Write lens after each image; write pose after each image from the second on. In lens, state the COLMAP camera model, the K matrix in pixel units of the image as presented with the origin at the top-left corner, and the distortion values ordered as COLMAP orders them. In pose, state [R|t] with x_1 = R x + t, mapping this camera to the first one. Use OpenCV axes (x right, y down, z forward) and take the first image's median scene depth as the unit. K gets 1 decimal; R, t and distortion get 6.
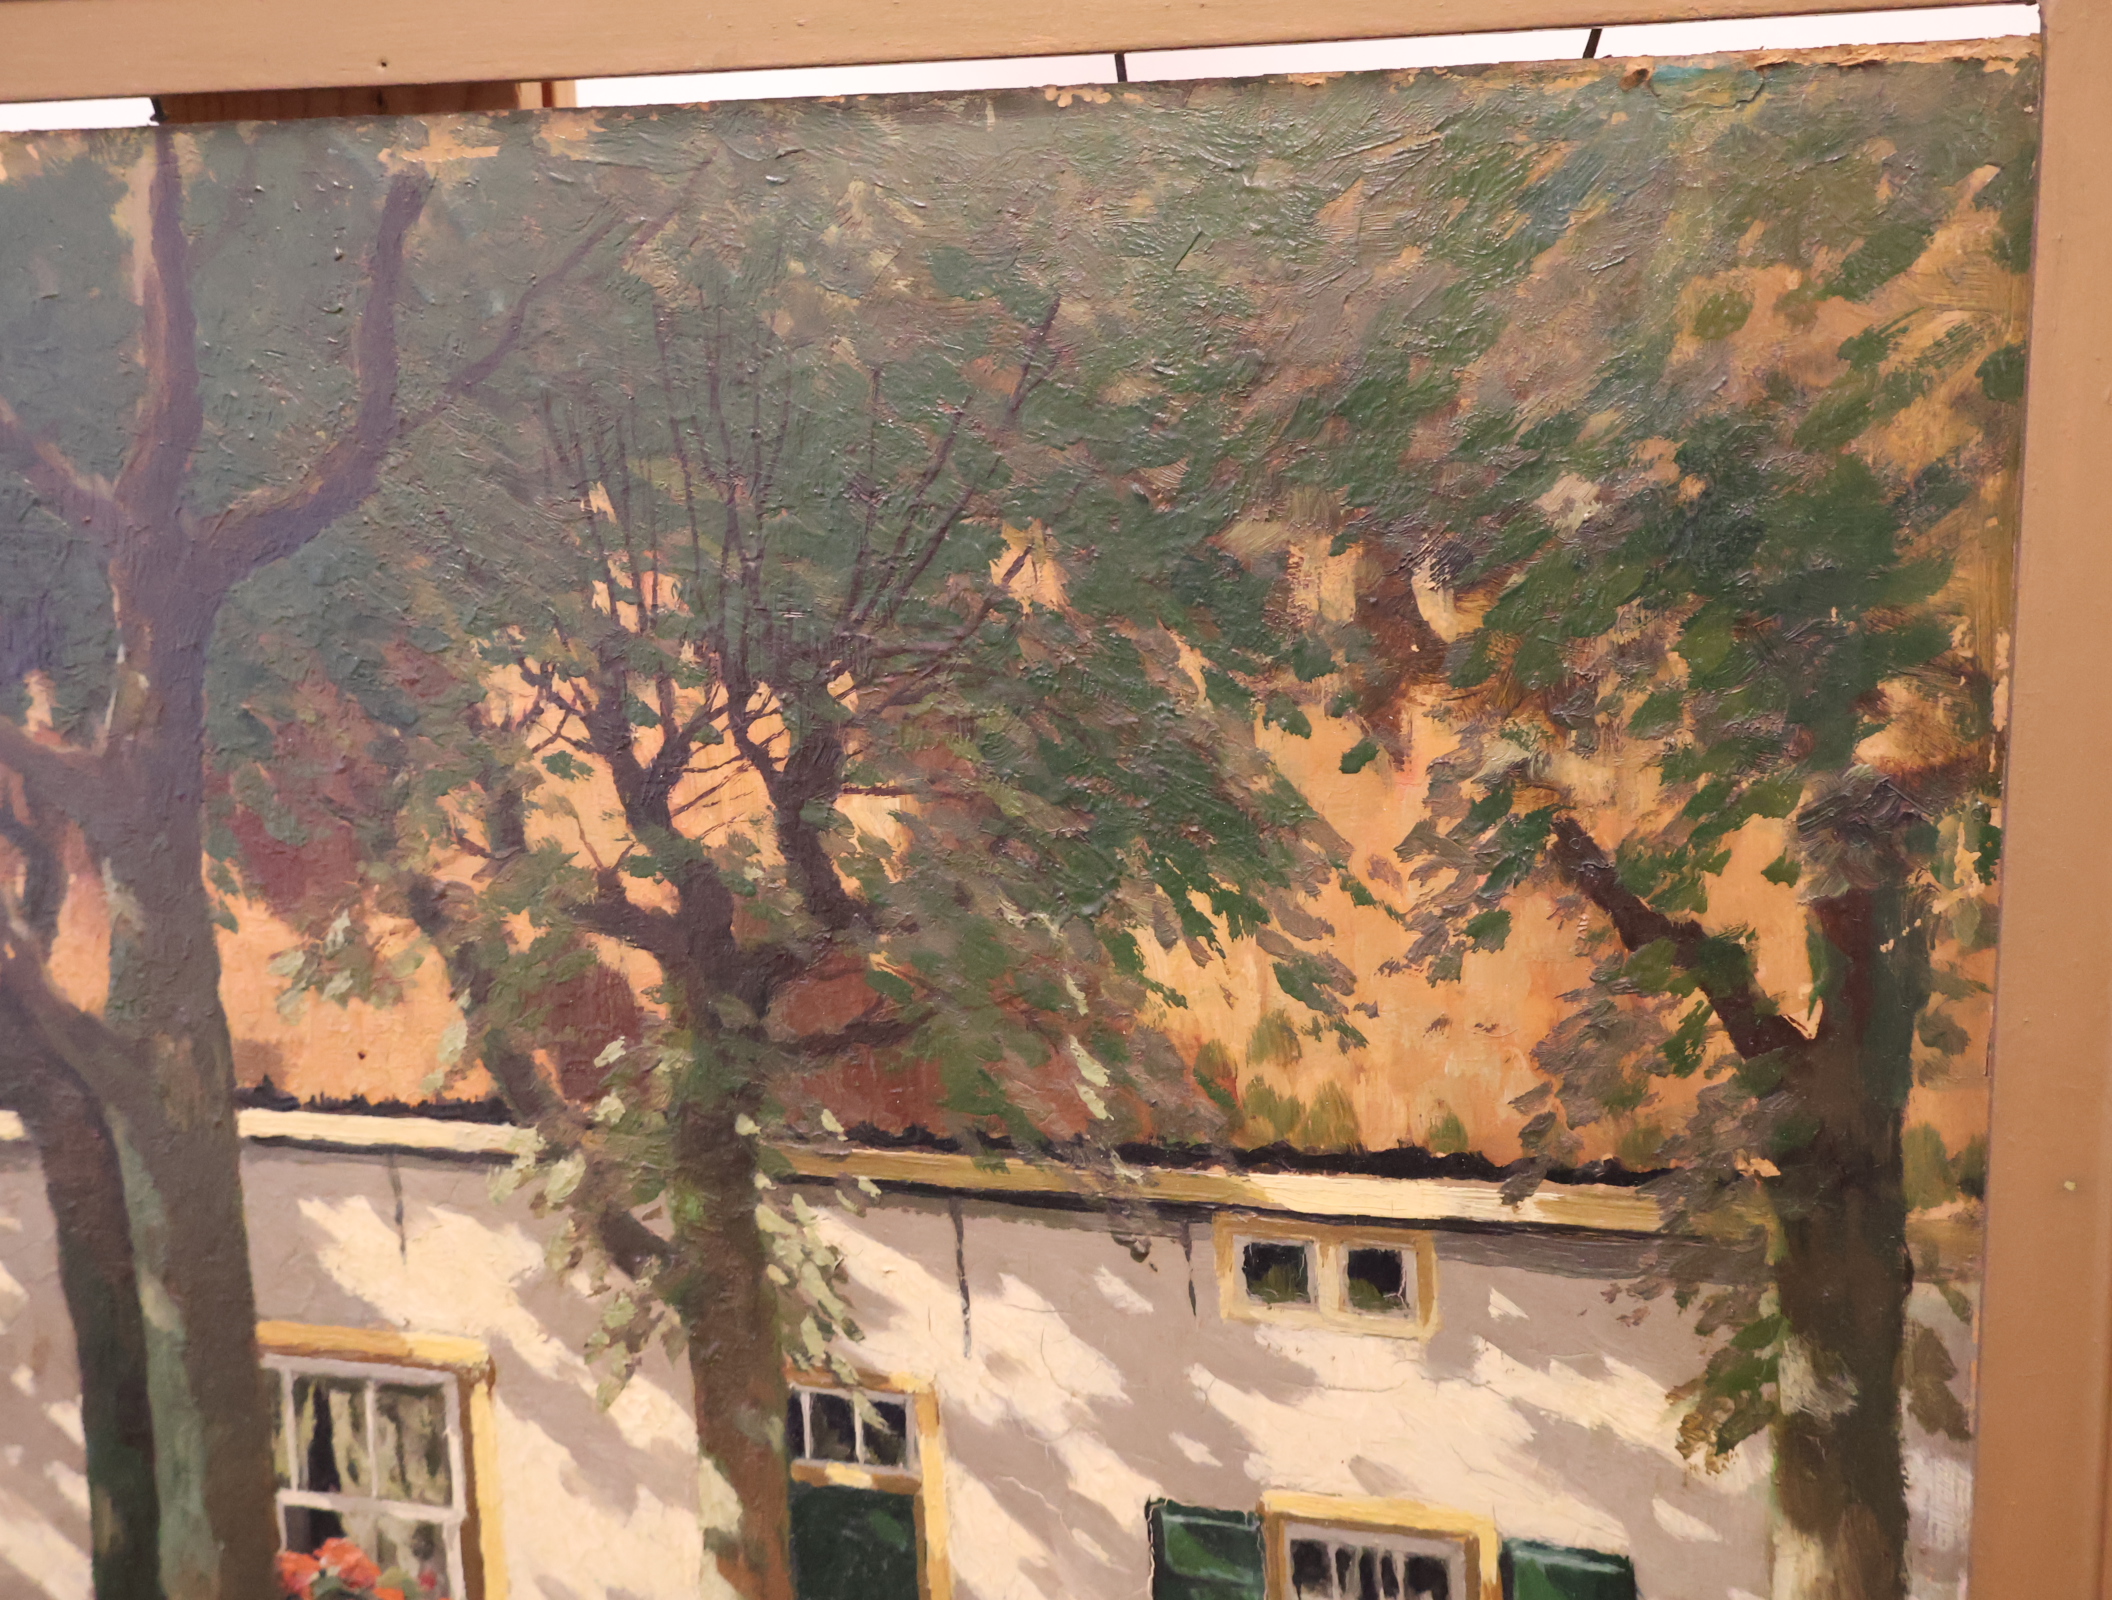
lens RADIAL K [[2373.5, 0, 1025.3], [0, 2373.5, 793.3], [0, 0, 1]] dist [0.022654, 0.000000]
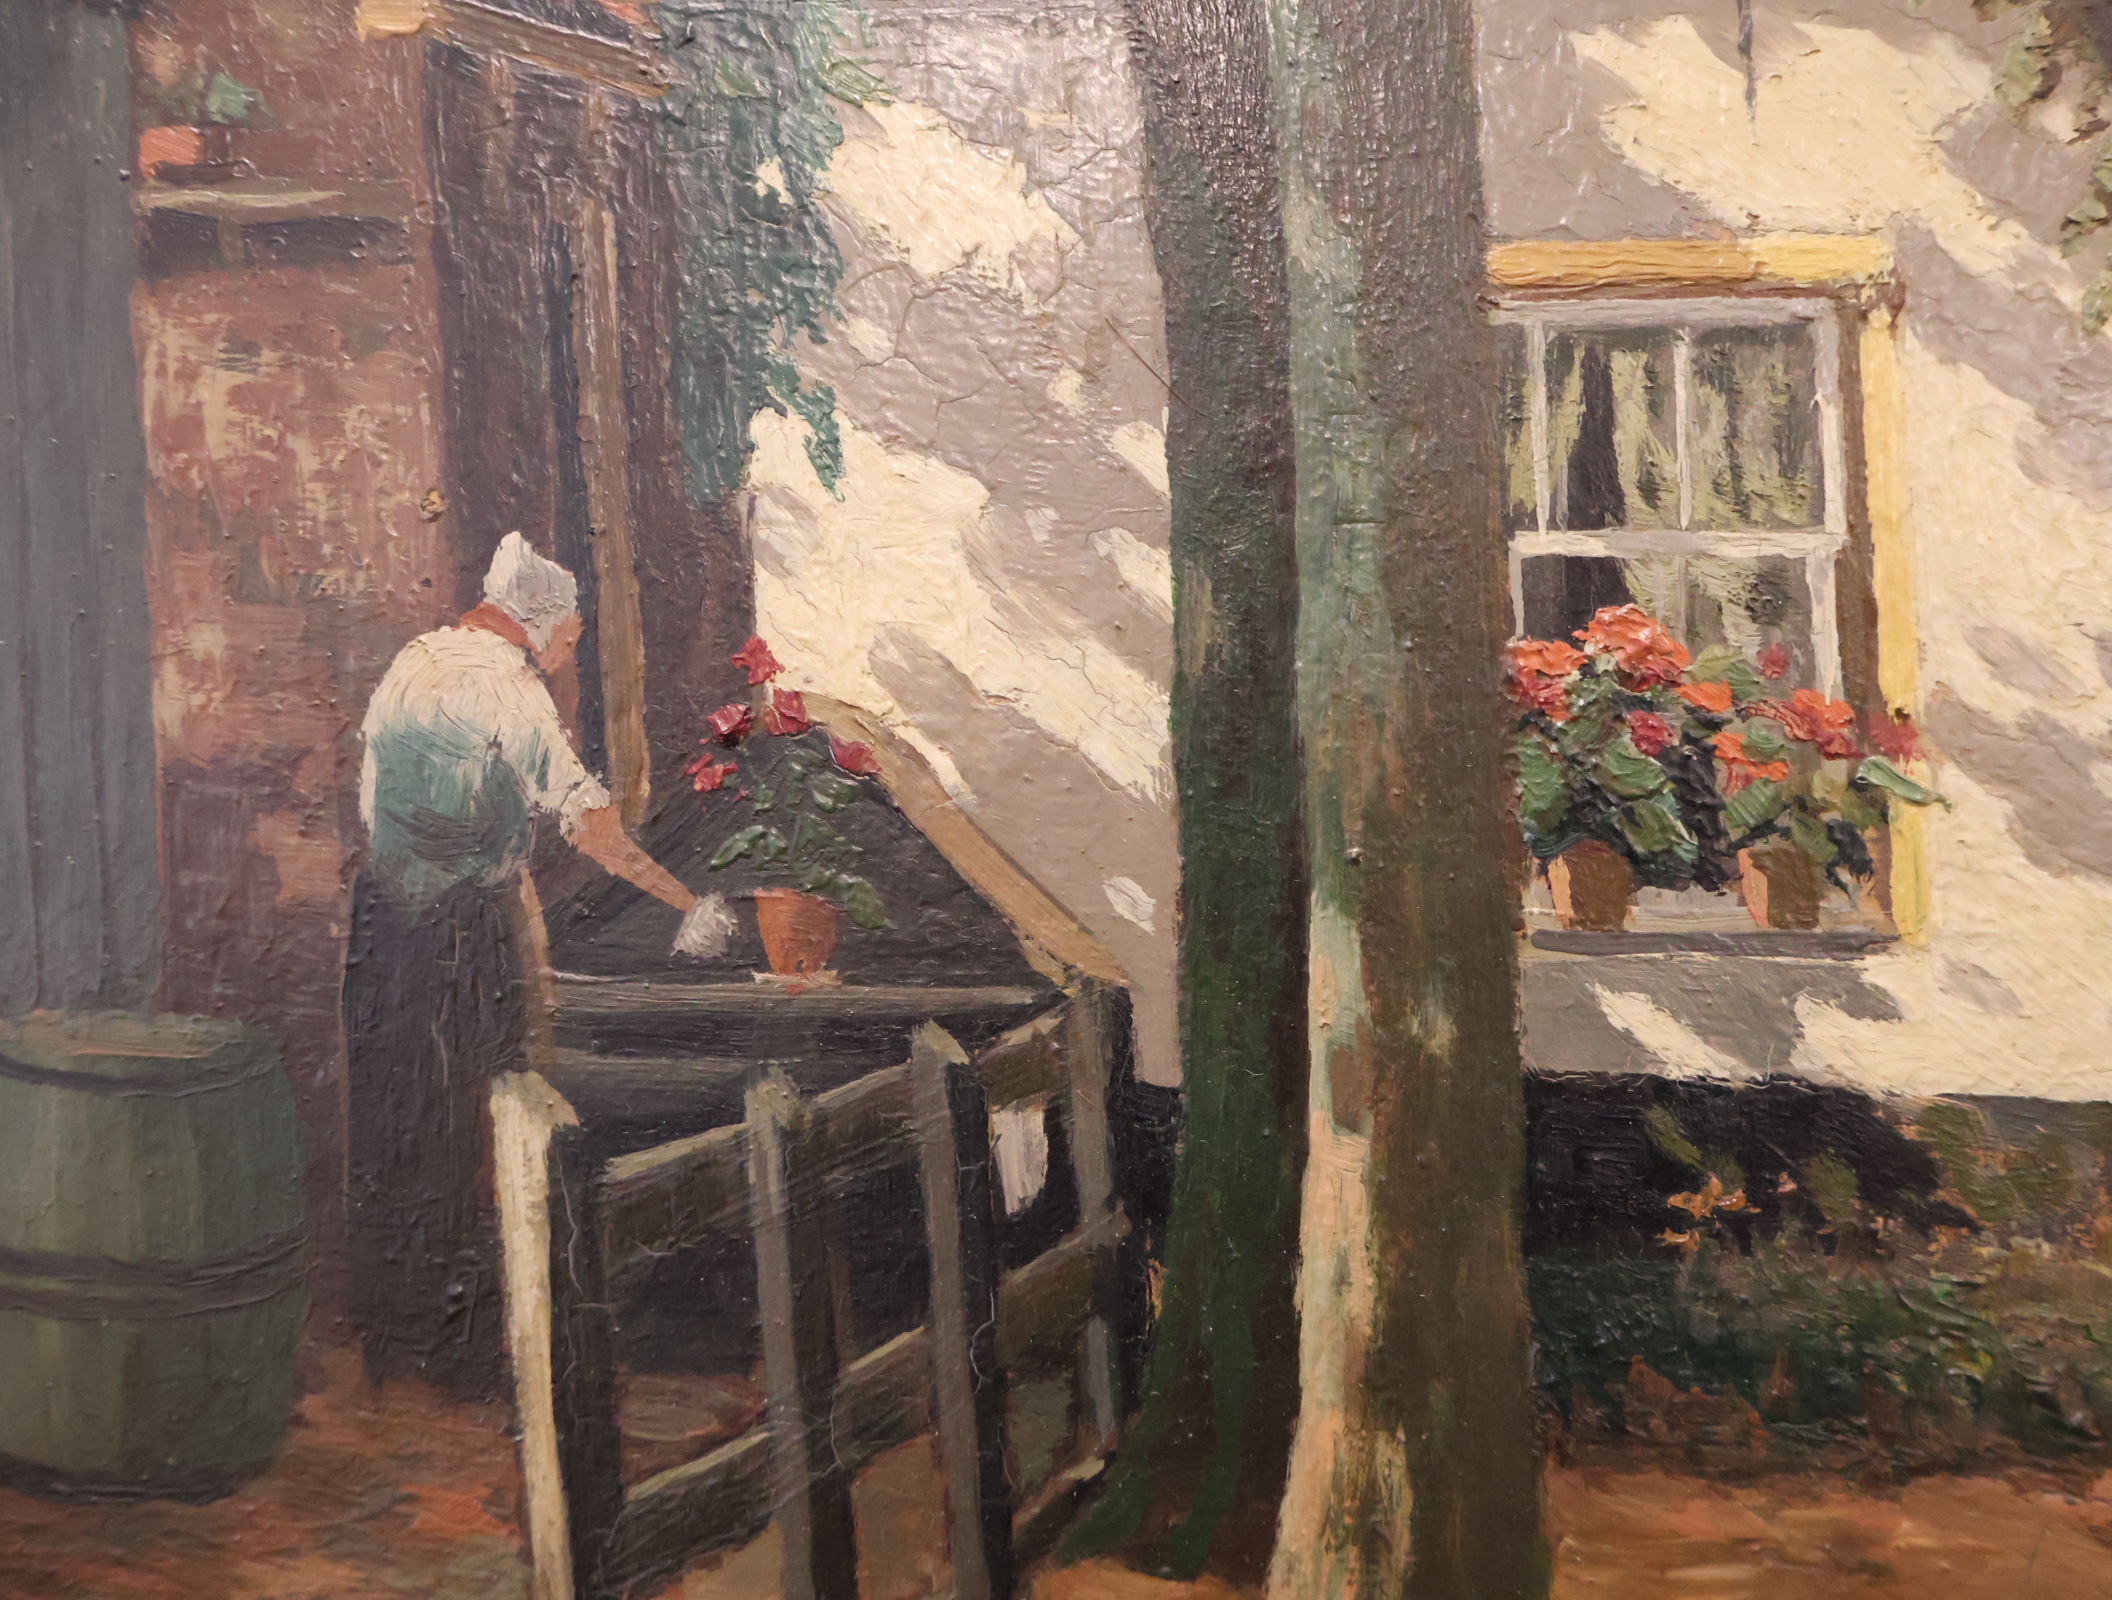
lens RADIAL K [[2373.5, 0, 1053.9], [0, 2373.5, 797.9], [0, 0, 1]] dist [0.022654, 0.000000]
pose [[0.992372, -0.013806, 0.122500, -0.569651], [0.034255, 0.985458, -0.166430, 0.513959], [-0.118421, 0.169357, 0.978414, 0.478078]]
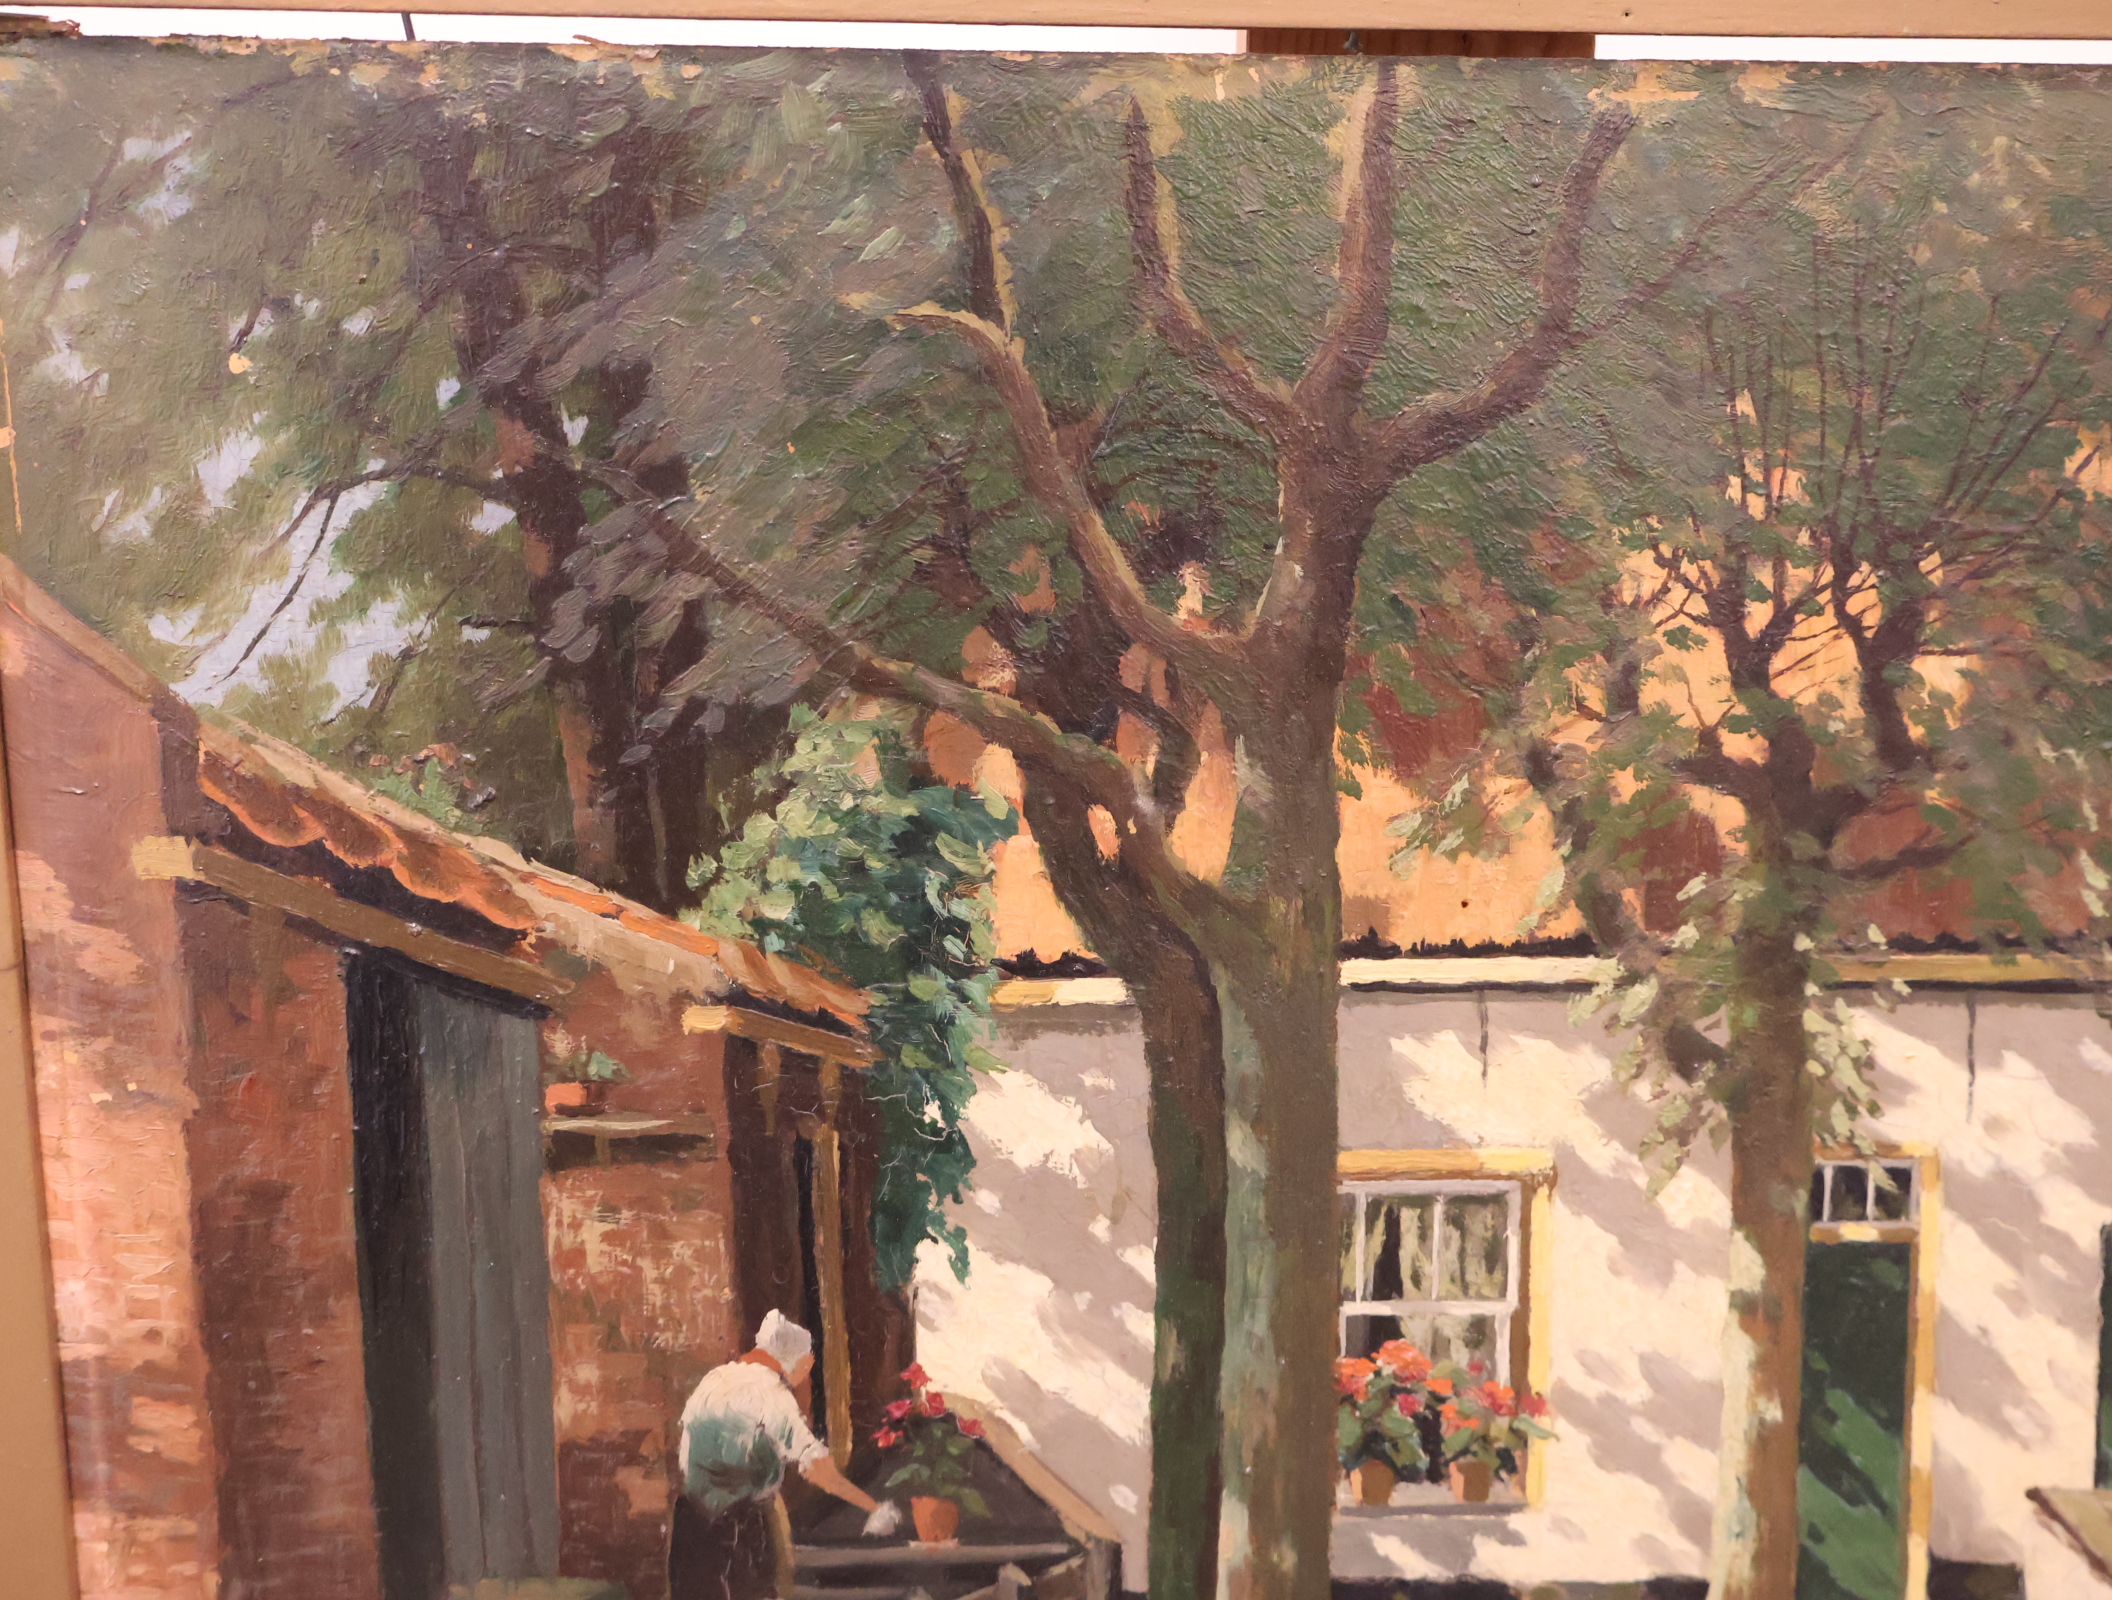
lens RADIAL K [[2373.5, 0, 1049.4], [0, 2373.5, 799.7], [0, 0, 1]] dist [0.022654, 0.000000]
pose [[0.950661, -0.042720, 0.307276, -0.867182], [0.029841, 0.998473, 0.046495, 0.003960], [-0.308793, -0.035032, 0.950484, 0.001432]]
